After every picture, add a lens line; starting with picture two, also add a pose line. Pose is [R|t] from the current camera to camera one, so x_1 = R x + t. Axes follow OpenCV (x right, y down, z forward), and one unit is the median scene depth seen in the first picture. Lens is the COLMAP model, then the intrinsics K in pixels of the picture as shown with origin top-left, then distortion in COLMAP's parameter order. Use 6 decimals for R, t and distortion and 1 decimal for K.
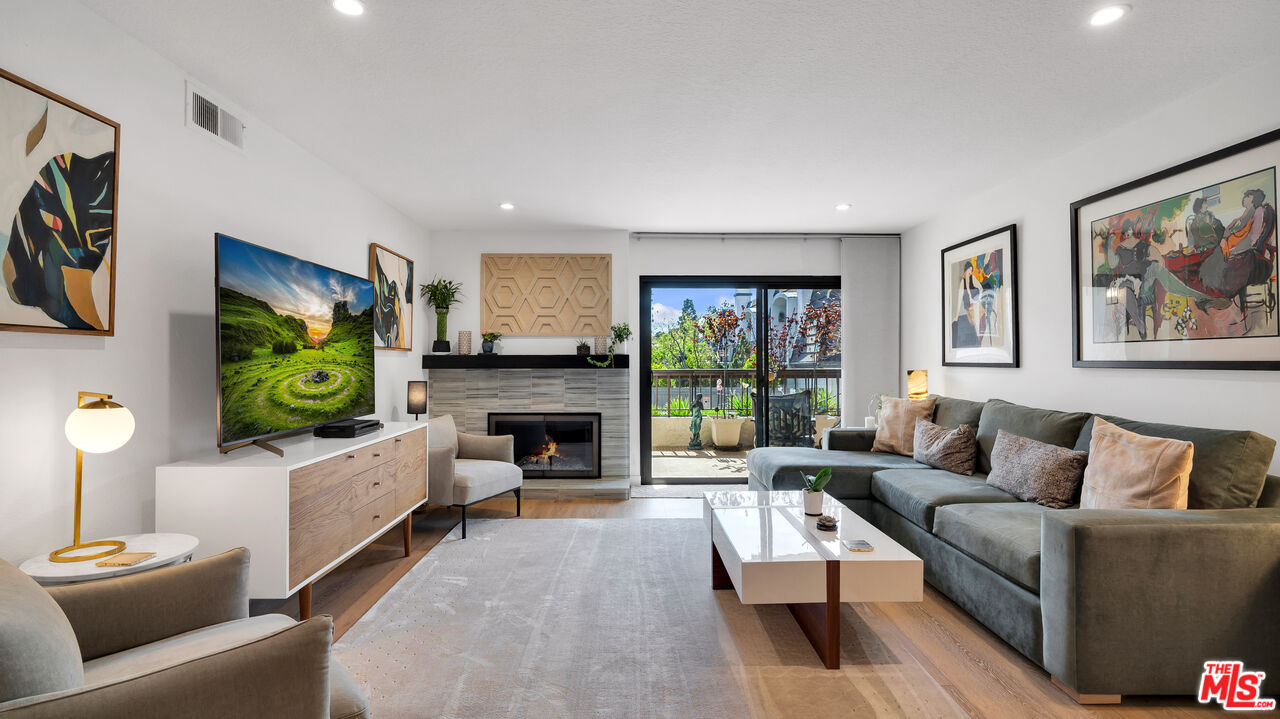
lens RADIAL K [[596.5, 0, 633.8], [0, 596.5, 350.5], [0, 0, 1]] dist [-0.003559, -0.000430]
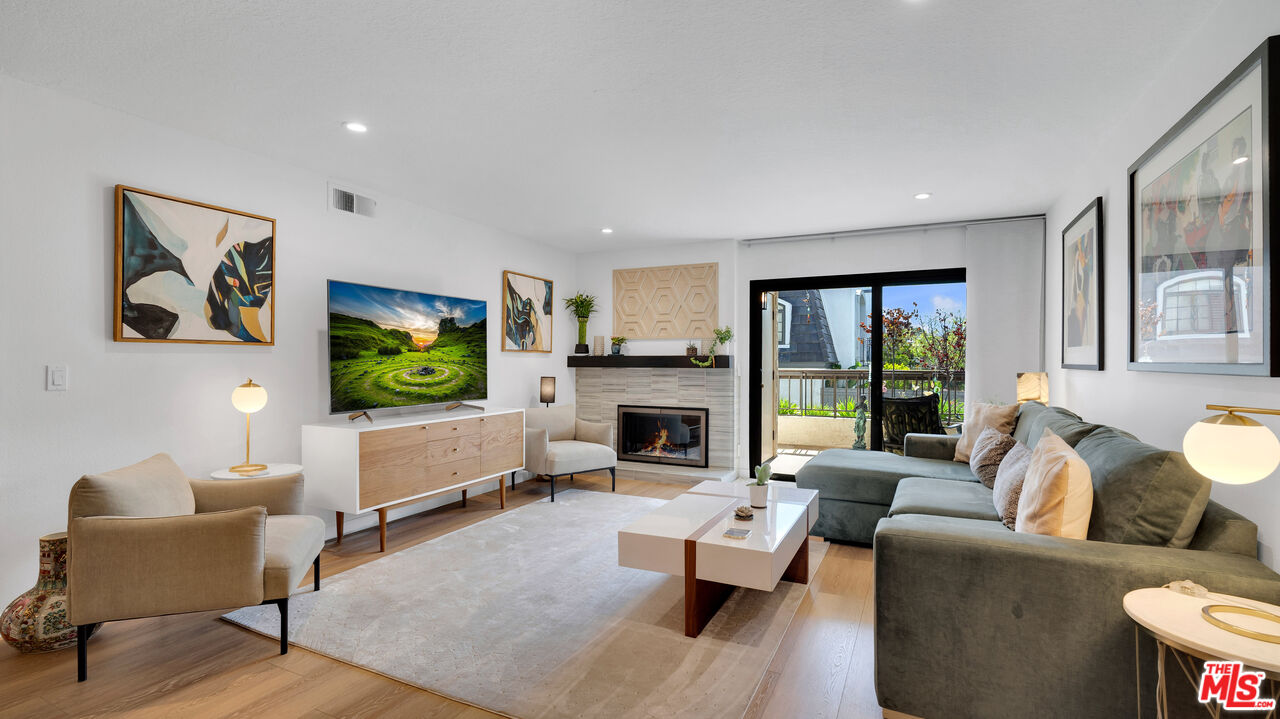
lens RADIAL K [[578.0, 0, 641.8], [0, 578.0, 354.2], [0, 0, 1]] dist [-0.000654, 0.000450]
pose [[0.894246, -0.002159, -0.447572, 0.521408], [0.004471, 0.999982, 0.004110, -0.000260], [0.447554, -0.005677, 0.894239, -0.004247]]
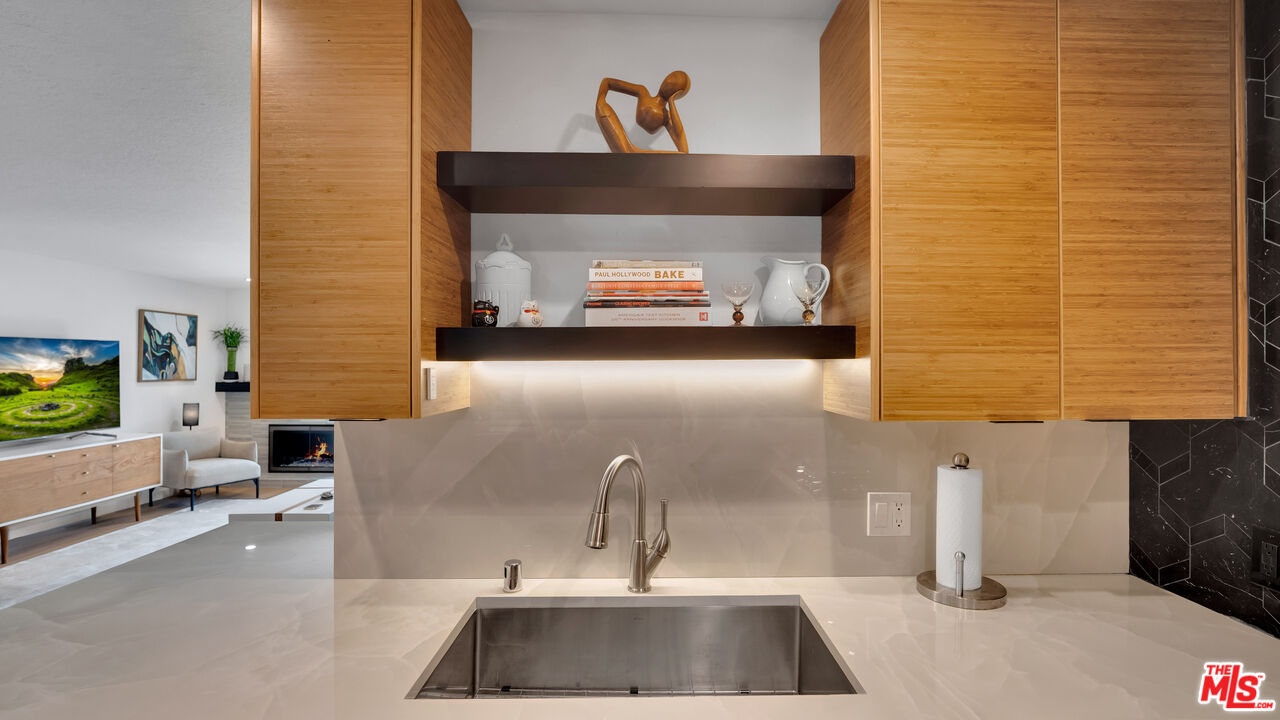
lens RADIAL K [[592.5, 0, 653.4], [0, 592.5, 360.4], [0, 0, 1]] dist [0.002204, 0.001557]
pose [[0.999976, 0.005422, 0.004385, 1.047256], [-0.005482, 0.999891, 0.013682, -0.107559], [-0.004311, -0.013706, 0.999897, -0.590755]]
